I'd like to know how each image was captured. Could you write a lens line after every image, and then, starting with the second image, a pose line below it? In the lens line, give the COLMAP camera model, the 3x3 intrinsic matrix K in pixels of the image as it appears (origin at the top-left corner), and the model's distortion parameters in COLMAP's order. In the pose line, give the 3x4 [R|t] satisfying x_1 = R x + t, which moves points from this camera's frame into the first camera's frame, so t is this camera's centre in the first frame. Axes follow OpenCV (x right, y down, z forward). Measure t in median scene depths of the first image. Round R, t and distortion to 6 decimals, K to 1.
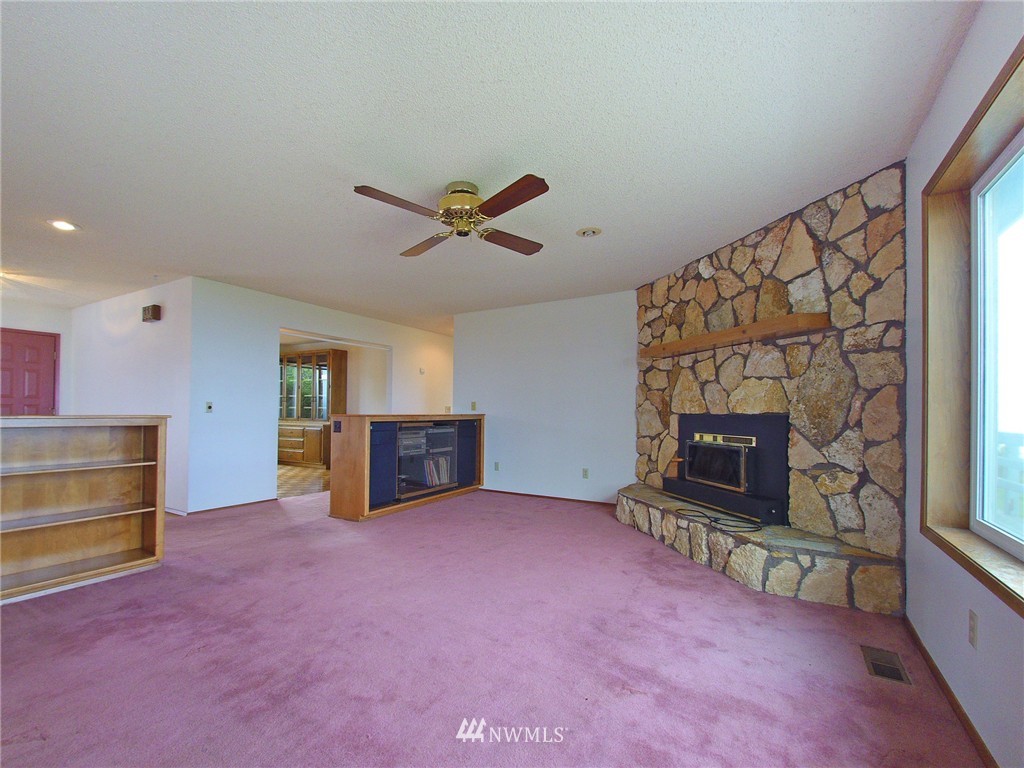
lens RADIAL K [[446.4, 0, 508.9], [0, 446.4, 402.2], [0, 0, 1]] dist [-0.000822, -0.000252]
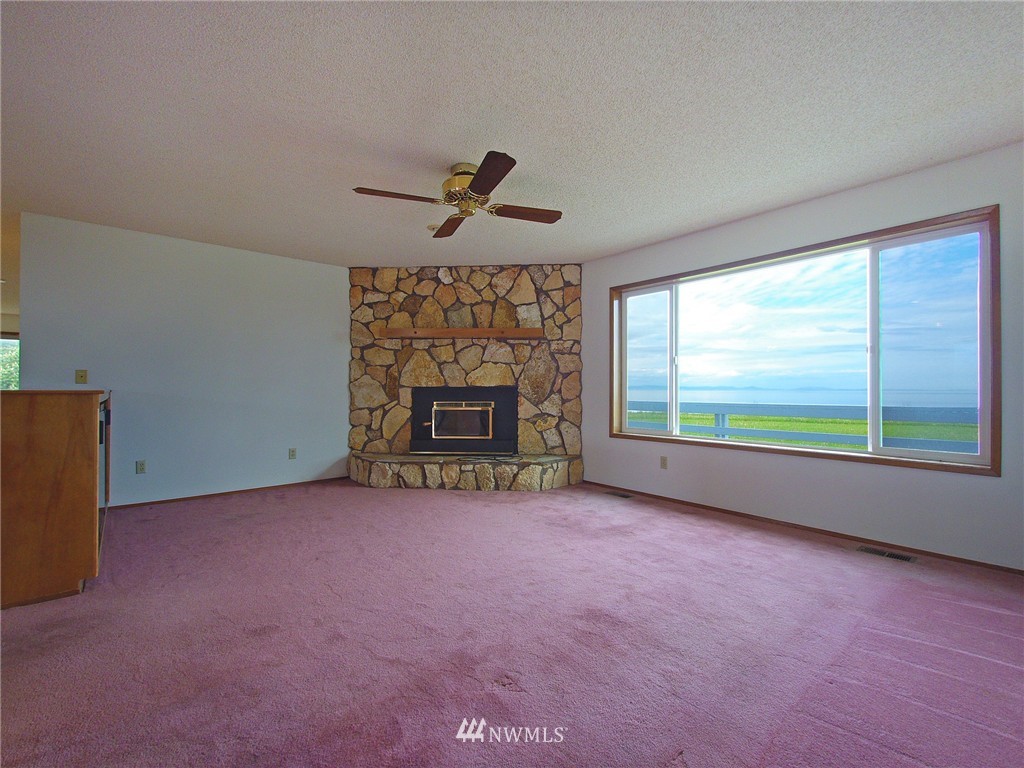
lens RADIAL K [[446.4, 0, 511.3], [0, 446.4, 383.5], [0, 0, 1]] dist [-0.000822, -0.000252]
pose [[0.316195, 0.004933, 0.948682, -0.912252], [-0.015943, 0.999873, 0.000114, 0.016364], [-0.948560, -0.015161, 0.316233, 0.485499]]
